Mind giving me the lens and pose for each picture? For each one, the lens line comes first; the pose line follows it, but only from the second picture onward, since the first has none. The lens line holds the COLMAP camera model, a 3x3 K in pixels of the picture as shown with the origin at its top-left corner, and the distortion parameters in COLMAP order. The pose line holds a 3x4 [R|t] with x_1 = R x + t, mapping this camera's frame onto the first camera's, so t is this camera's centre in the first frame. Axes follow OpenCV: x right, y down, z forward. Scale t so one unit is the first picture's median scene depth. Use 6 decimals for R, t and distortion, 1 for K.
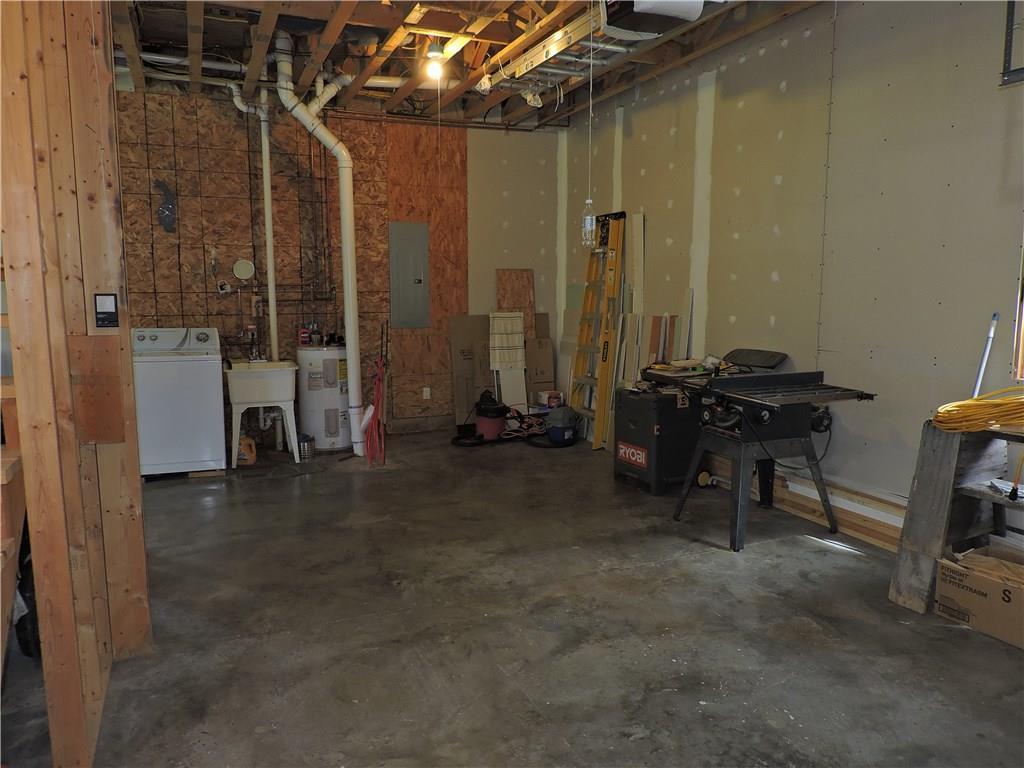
lens RADIAL K [[728.3, 0, 510.1], [0, 728.3, 384.1], [0, 0, 1]] dist [-0.008092, -0.003347]
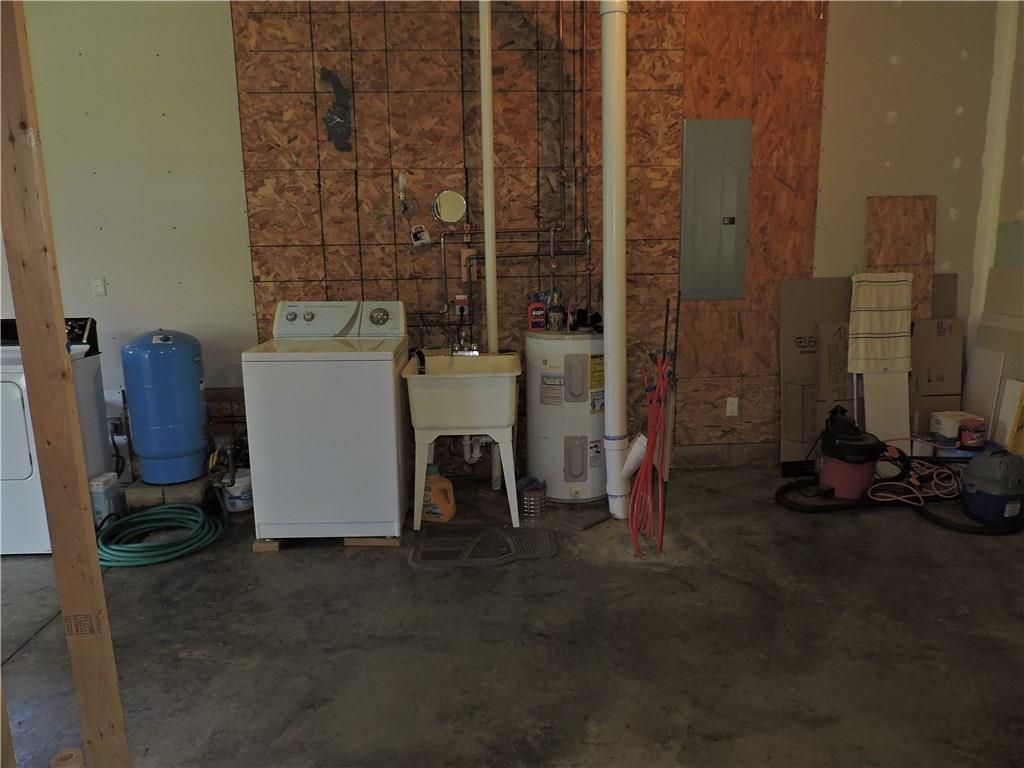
lens RADIAL K [[728.3, 0, 512.9], [0, 728.3, 381.0], [0, 0, 1]] dist [-0.008092, -0.003347]
pose [[0.935546, 0.053234, -0.349171, -0.083830], [-0.030281, 0.997026, 0.070872, -0.051985], [0.351905, -0.055730, 0.934375, 0.410435]]
